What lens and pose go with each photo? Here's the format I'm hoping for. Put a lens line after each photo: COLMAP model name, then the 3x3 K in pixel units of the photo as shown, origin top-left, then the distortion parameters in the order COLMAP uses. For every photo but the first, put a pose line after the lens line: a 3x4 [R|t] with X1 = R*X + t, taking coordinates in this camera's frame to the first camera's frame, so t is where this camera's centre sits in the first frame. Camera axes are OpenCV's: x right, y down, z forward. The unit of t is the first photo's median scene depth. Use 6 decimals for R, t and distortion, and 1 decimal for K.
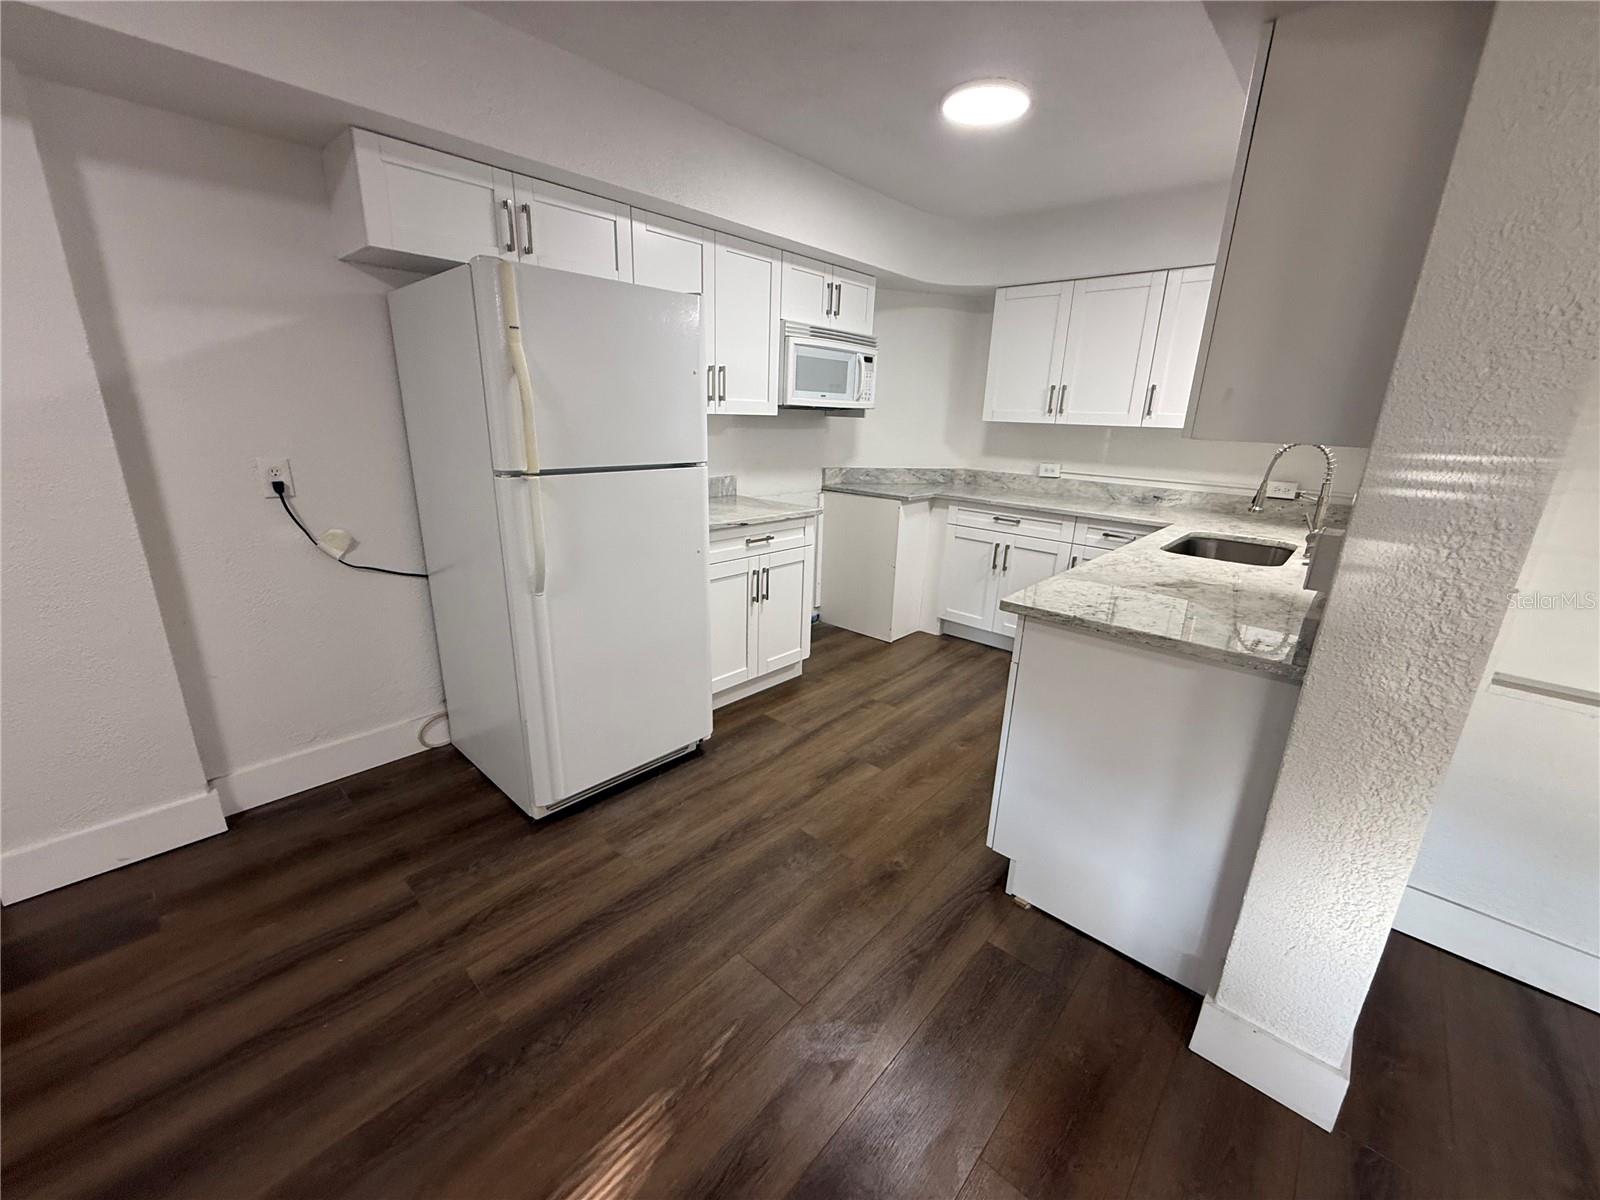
lens RADIAL K [[637.1, 0, 795.8], [0, 637.1, 599.6], [0, 0, 1]] dist [0.001150, -0.000689]
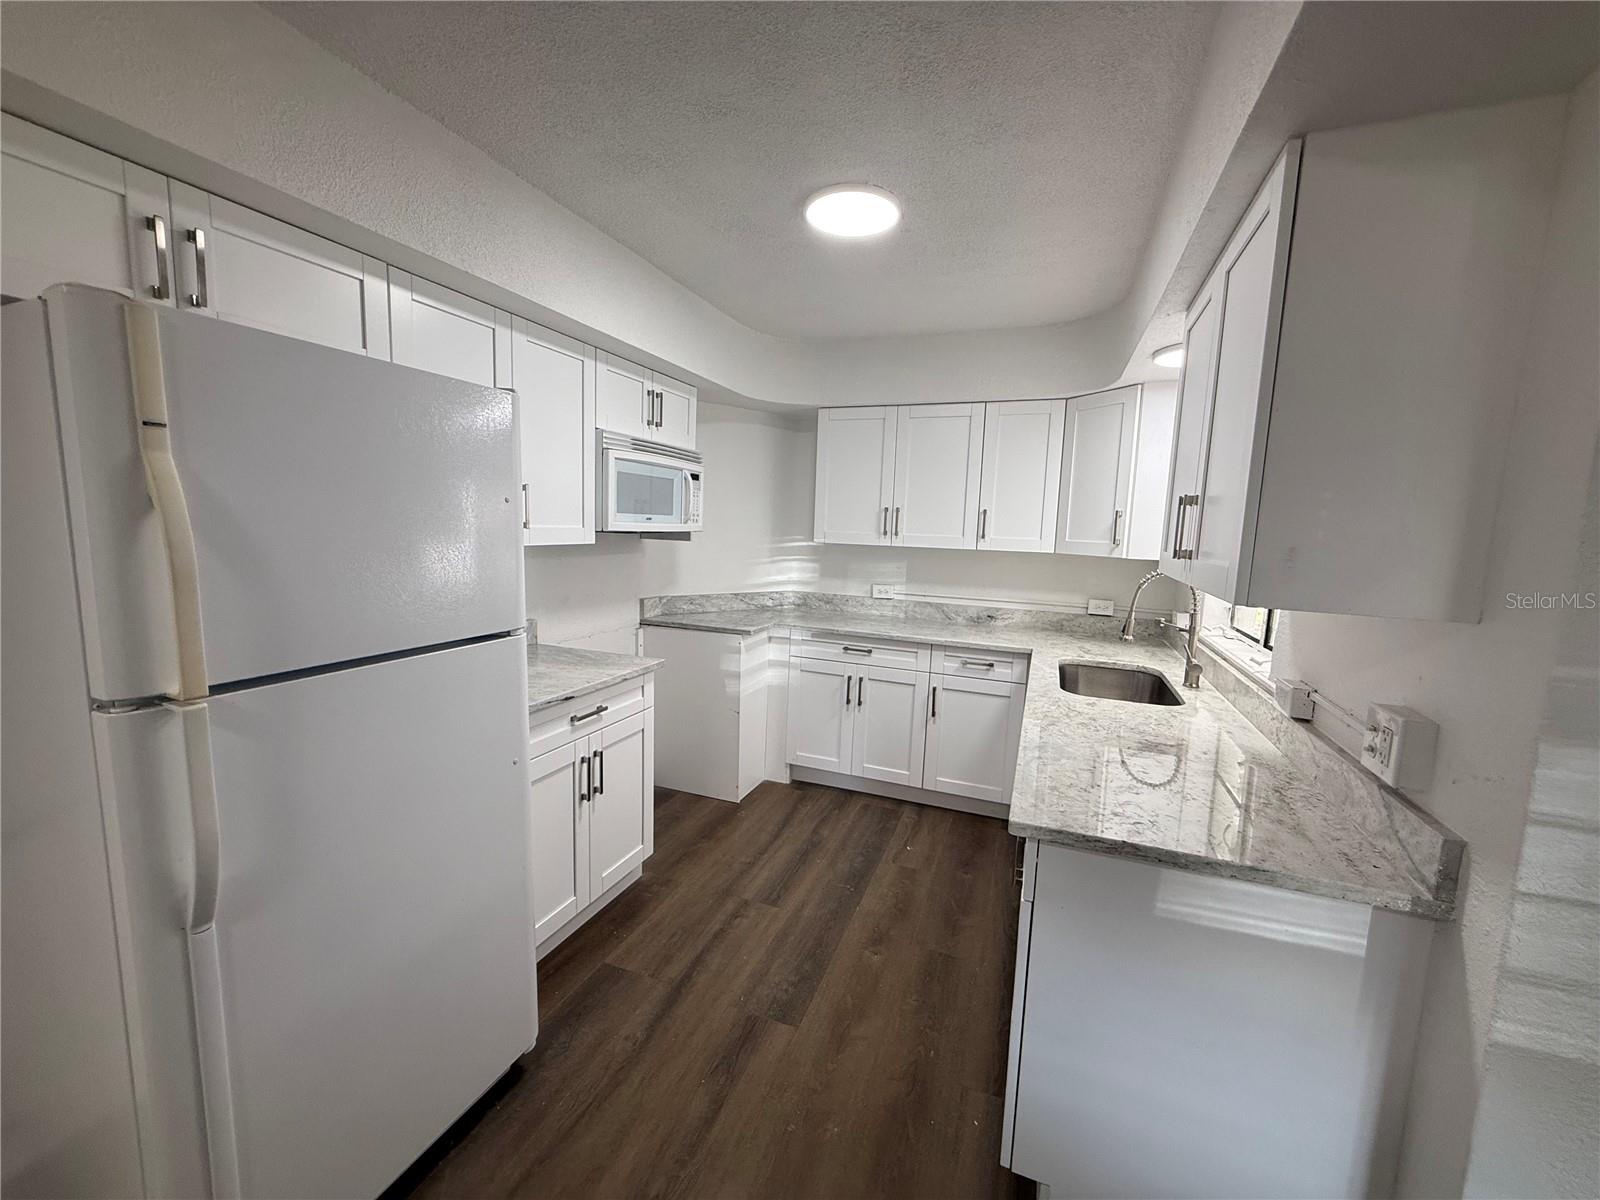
lens RADIAL K [[637.1, 0, 794.5], [0, 637.1, 599.3], [0, 0, 1]] dist [0.001150, -0.000689]
pose [[0.935139, -0.042053, 0.351776, -0.097260], [0.096131, 0.985798, -0.137702, -0.111197], [-0.340989, 0.162587, 0.925901, 0.247371]]
